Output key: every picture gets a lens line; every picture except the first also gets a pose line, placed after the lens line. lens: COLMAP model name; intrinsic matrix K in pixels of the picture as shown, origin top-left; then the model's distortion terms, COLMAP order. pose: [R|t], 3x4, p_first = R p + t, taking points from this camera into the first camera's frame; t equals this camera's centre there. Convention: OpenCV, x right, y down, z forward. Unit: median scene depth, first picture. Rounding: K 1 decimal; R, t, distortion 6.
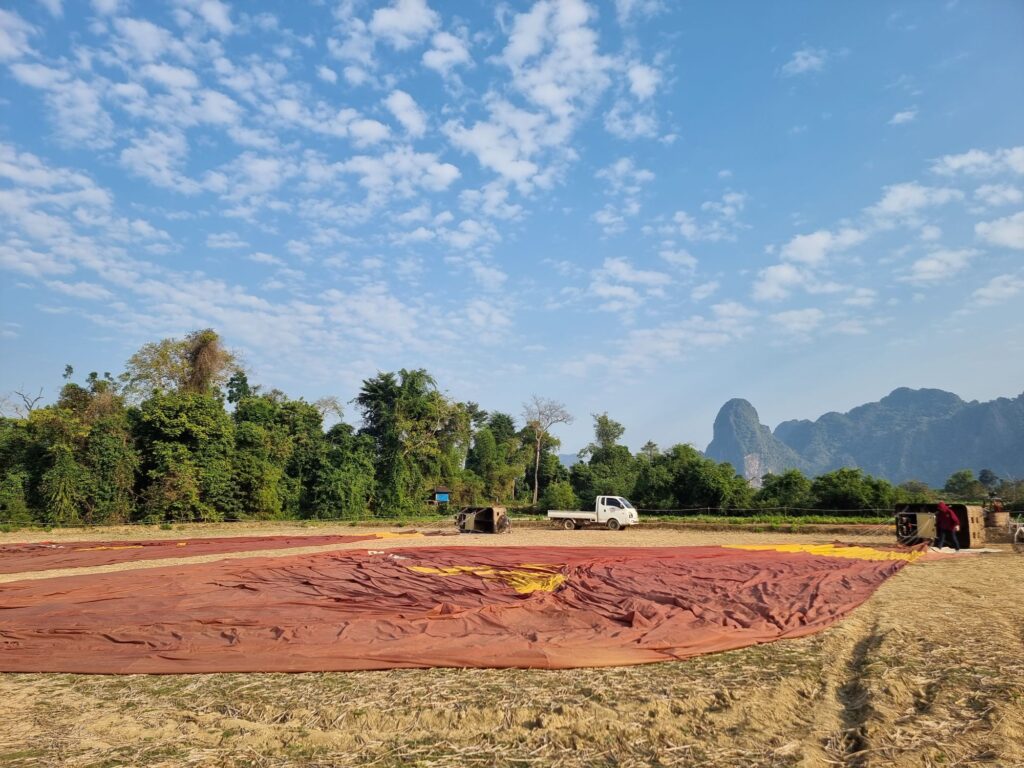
lens RADIAL K [[697.1, 0, 503.8], [0, 697.1, 387.8], [0, 0, 1]] dist [0.043946, -0.018074]
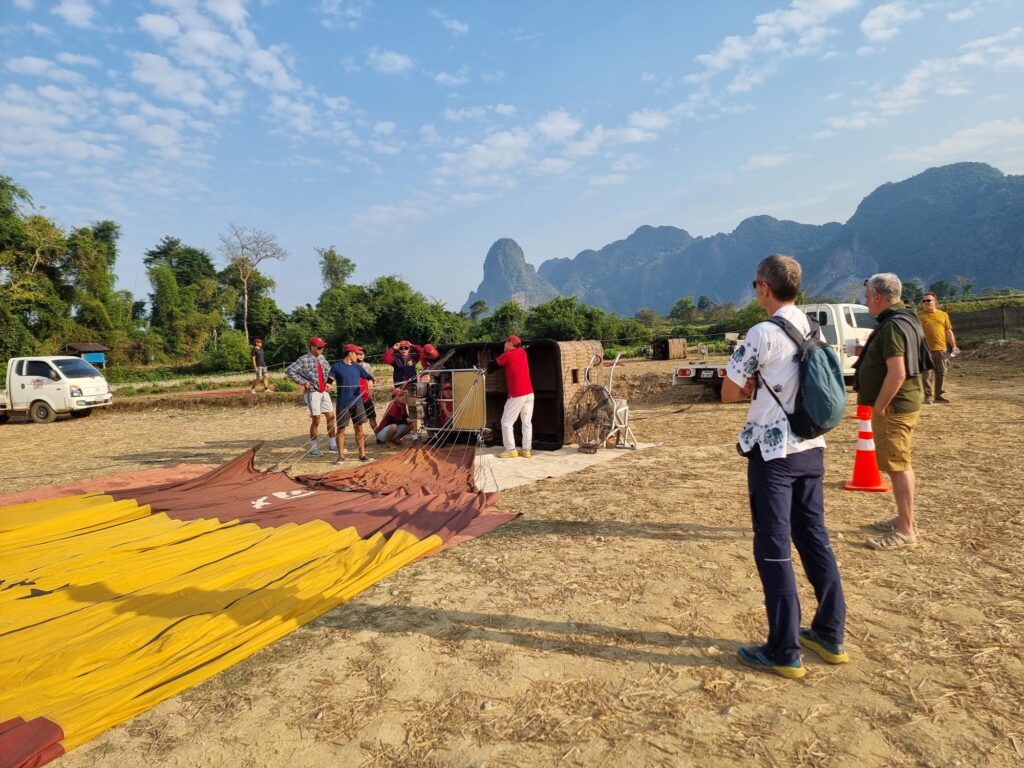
lens RADIAL K [[697.1, 0, 517.9], [0, 697.1, 386.6], [0, 0, 1]] dist [0.043946, -0.018074]
pose [[0.943798, -0.080726, 0.320514, 0.078331], [0.008392, 0.975256, 0.220920, 0.016294], [-0.330417, -0.205814, 0.921122, 0.101238]]
